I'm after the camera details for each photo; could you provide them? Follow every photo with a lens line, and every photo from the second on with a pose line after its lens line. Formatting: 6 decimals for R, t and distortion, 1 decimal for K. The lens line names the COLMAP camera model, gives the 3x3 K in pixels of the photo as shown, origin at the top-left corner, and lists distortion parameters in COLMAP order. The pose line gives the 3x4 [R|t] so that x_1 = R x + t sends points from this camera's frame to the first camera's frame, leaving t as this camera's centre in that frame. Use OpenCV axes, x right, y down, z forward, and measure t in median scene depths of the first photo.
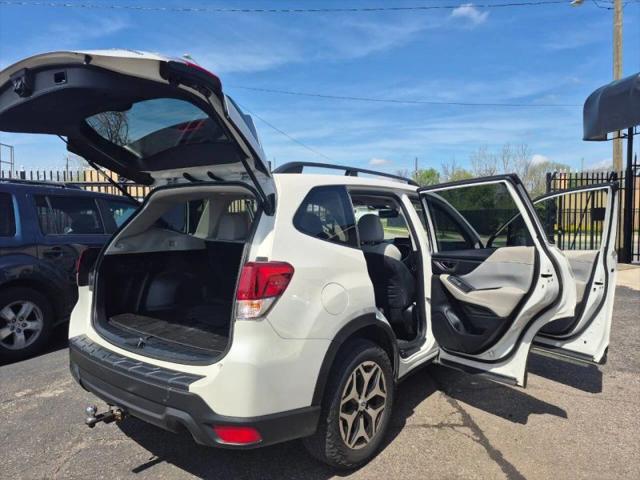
lens RADIAL K [[443.4, 0, 320.0], [0, 443.4, 235.7], [0, 0, 1]] dist [0.060875, -0.066501]
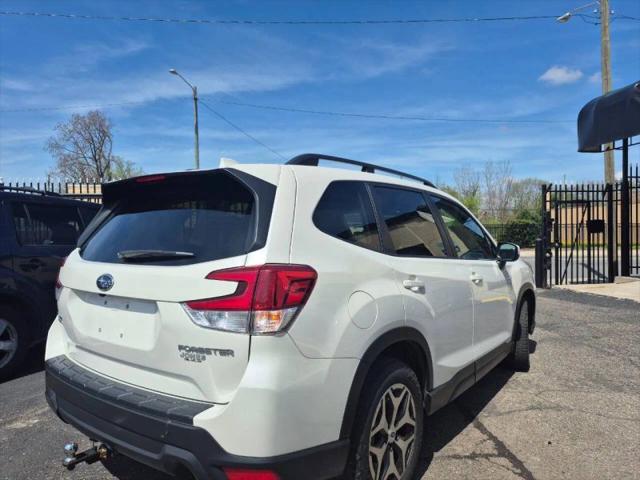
lens RADIAL K [[443.4, 0, 313.4], [0, 443.4, 238.7], [0, 0, 1]] dist [0.060875, -0.066501]
pose [[0.999784, -0.003792, 0.020438, -0.067113], [0.004452, 0.999467, -0.032338, 0.029414], [-0.020304, 0.032422, 0.999268, 0.131596]]
